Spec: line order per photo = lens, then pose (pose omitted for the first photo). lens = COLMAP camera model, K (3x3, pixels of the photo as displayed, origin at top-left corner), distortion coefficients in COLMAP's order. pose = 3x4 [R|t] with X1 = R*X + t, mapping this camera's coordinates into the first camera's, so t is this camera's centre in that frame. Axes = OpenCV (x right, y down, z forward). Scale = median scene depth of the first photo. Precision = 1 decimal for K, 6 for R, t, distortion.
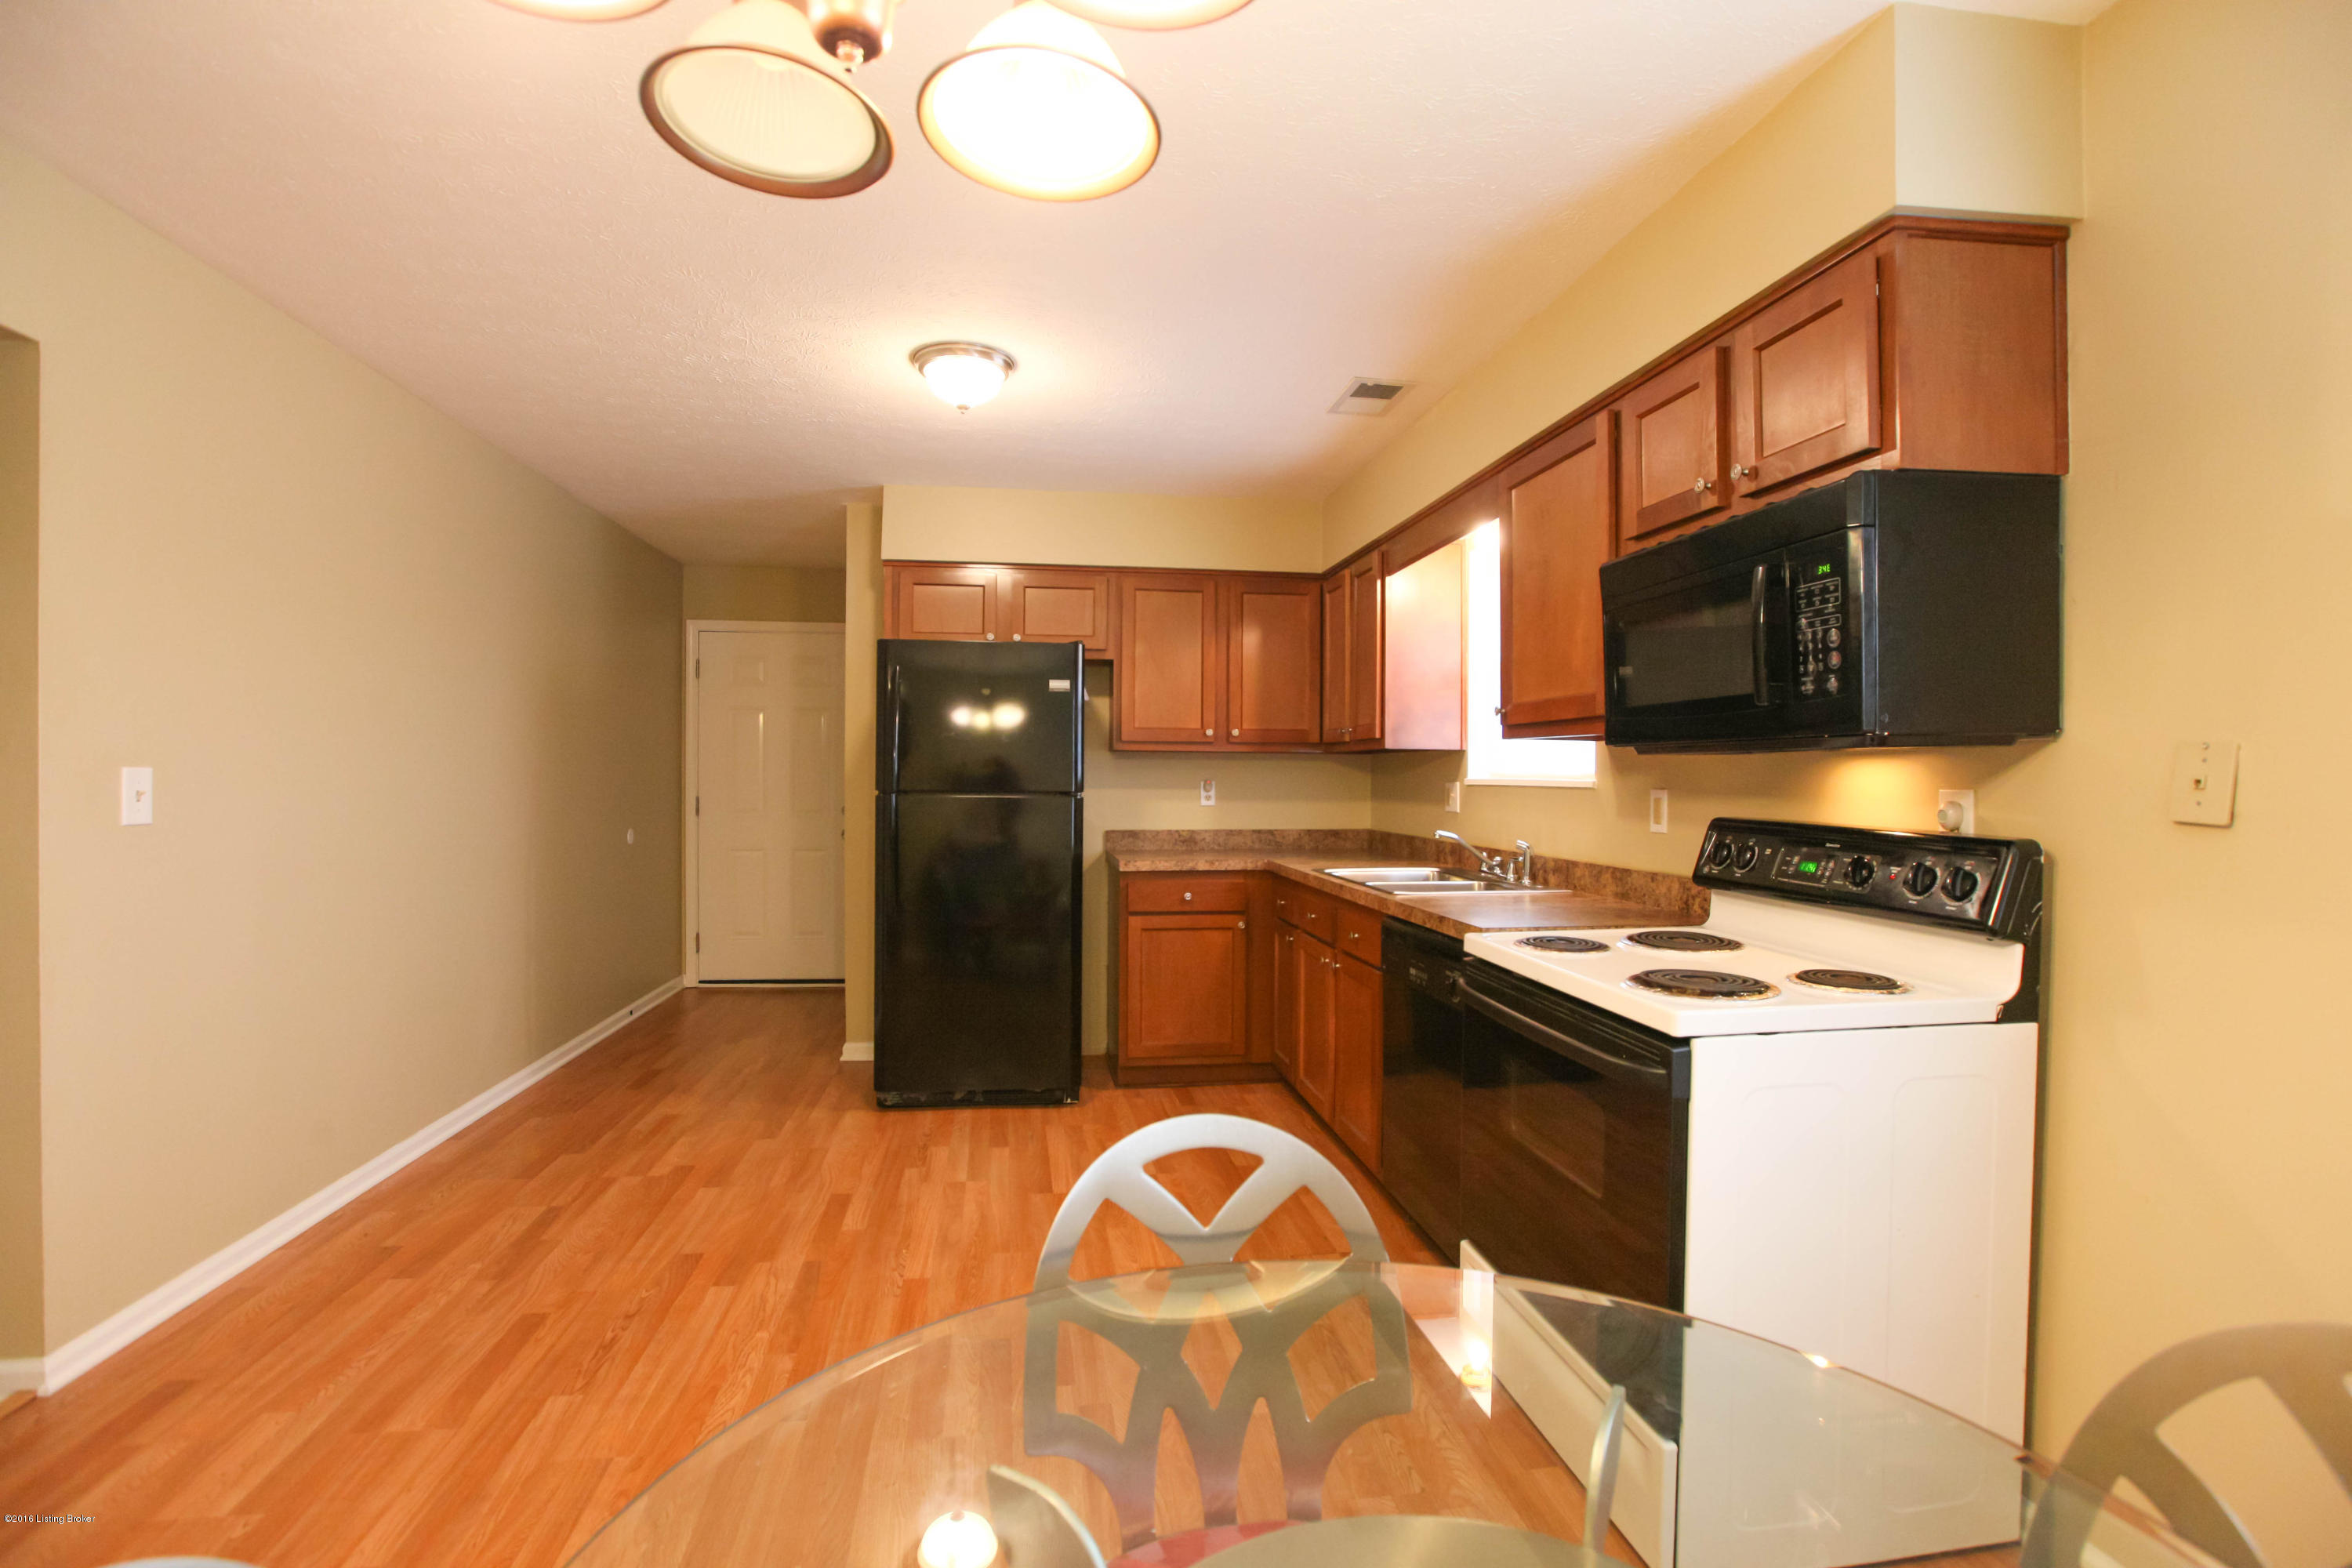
lens RADIAL K [[1135.9, 0, 1168.4], [0, 1135.9, 767.8], [0, 0, 1]] dist [-0.003639, -0.000815]
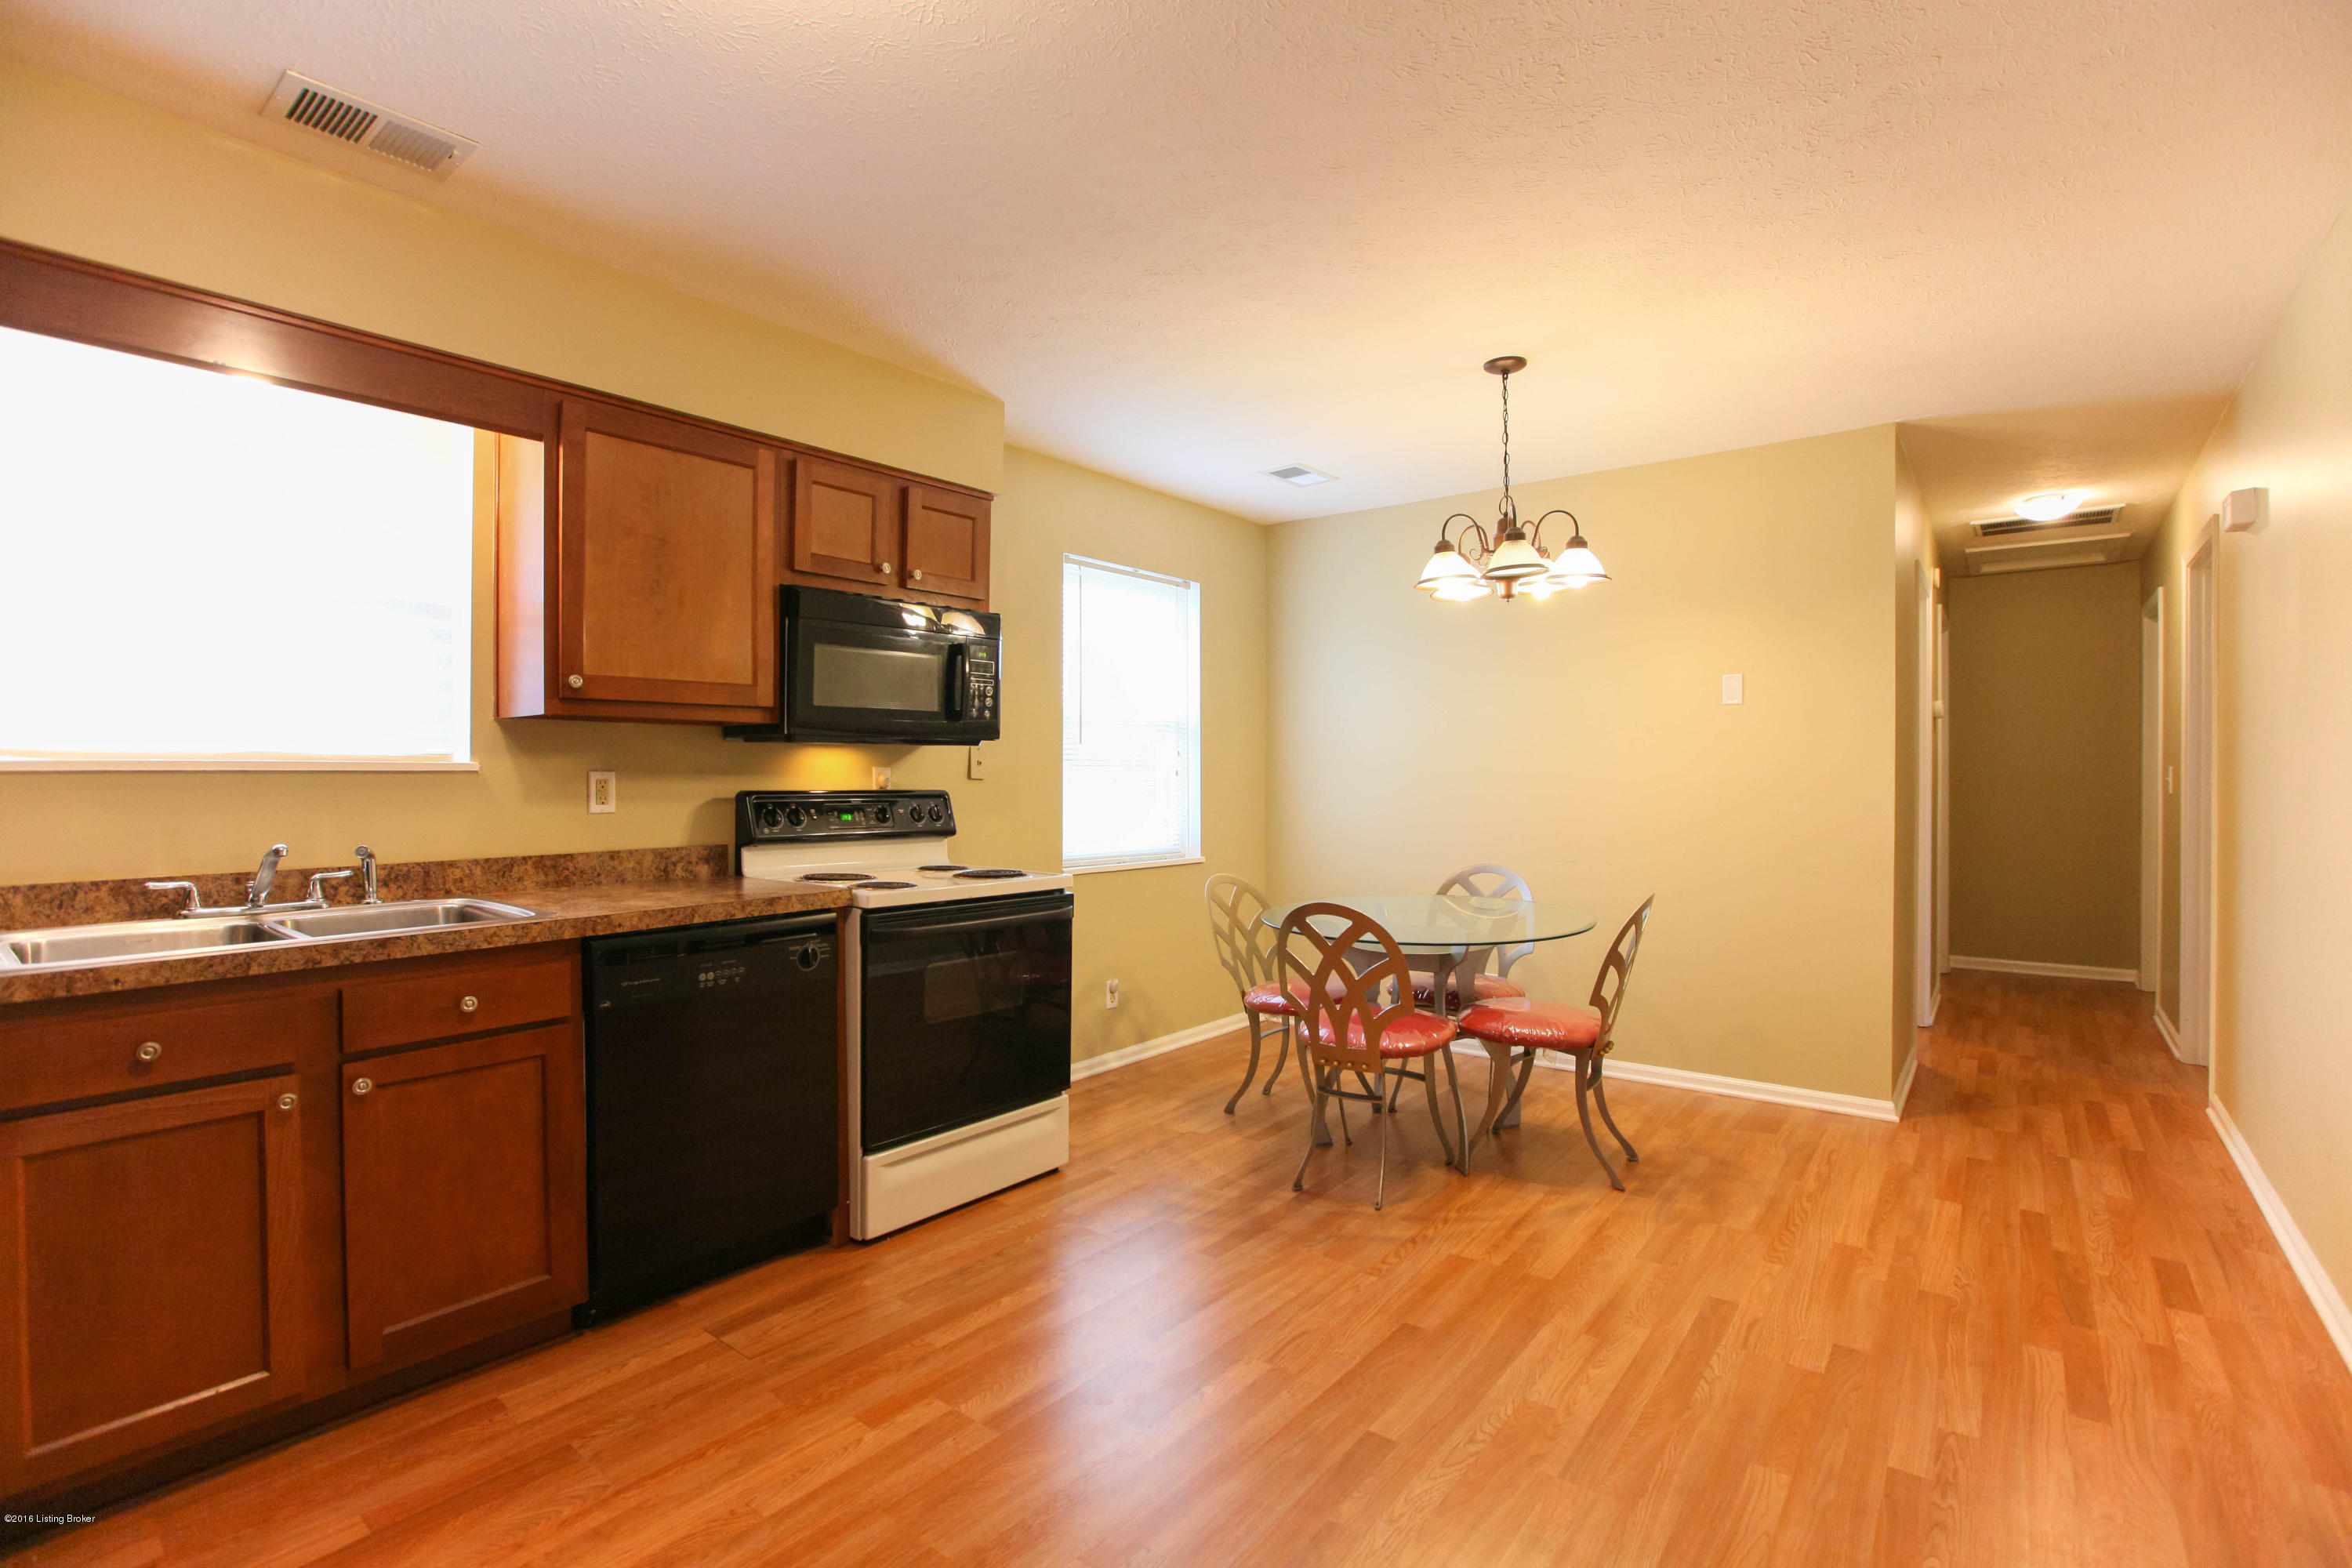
lens RADIAL K [[1135.9, 0, 1171.2], [0, 1135.9, 784.0], [0, 0, 1]] dist [-0.003639, -0.000815]
pose [[-0.709386, -0.011582, 0.704725, -0.774049], [-0.005352, 0.999925, 0.011046, 0.019120], [-0.704800, 0.004064, -0.709395, 1.592830]]
